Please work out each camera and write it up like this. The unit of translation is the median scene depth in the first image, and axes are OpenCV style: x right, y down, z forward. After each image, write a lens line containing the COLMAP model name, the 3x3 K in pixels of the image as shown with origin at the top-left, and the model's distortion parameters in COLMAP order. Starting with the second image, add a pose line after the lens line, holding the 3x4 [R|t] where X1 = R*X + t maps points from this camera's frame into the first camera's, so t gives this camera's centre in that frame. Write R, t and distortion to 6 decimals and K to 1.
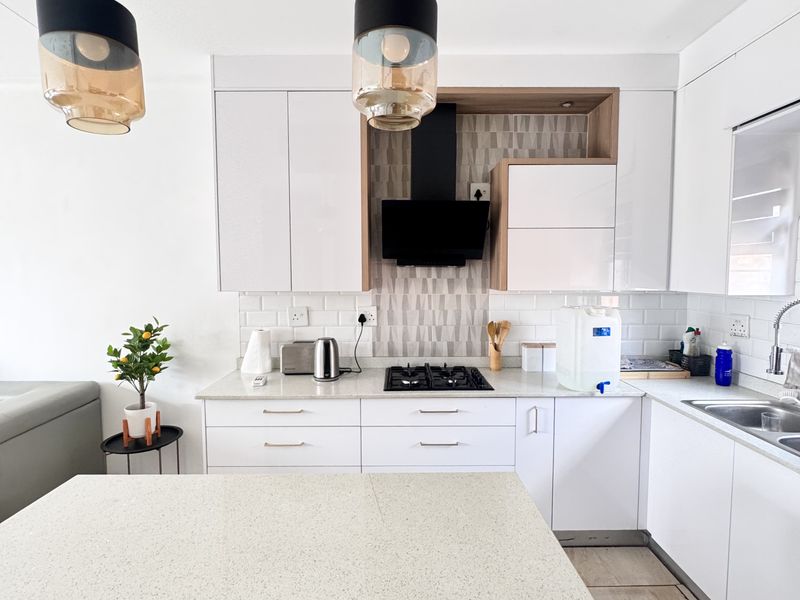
lens RADIAL K [[427.8, 0, 400.0], [0, 427.8, 300.0], [0, 0, 1]] dist [-0.004151, -0.000481]
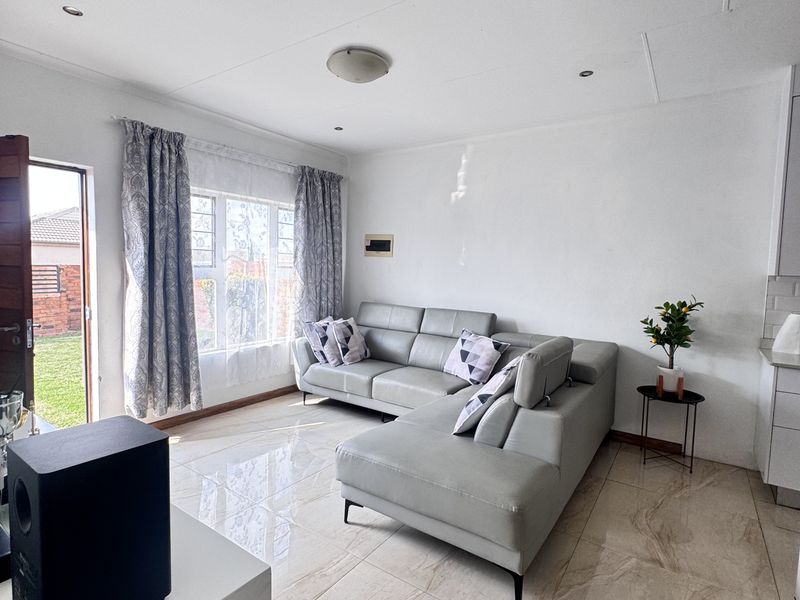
lens RADIAL K [[427.8, 0, 400.0], [0, 427.8, 300.0], [0, 0, 1]] dist [-0.004151, -0.000481]
pose [[0.818505, 0.065697, -0.570731, -0.531683], [-0.065701, 0.997626, 0.020613, 0.078127], [0.570731, 0.020626, 0.820878, -0.437579]]
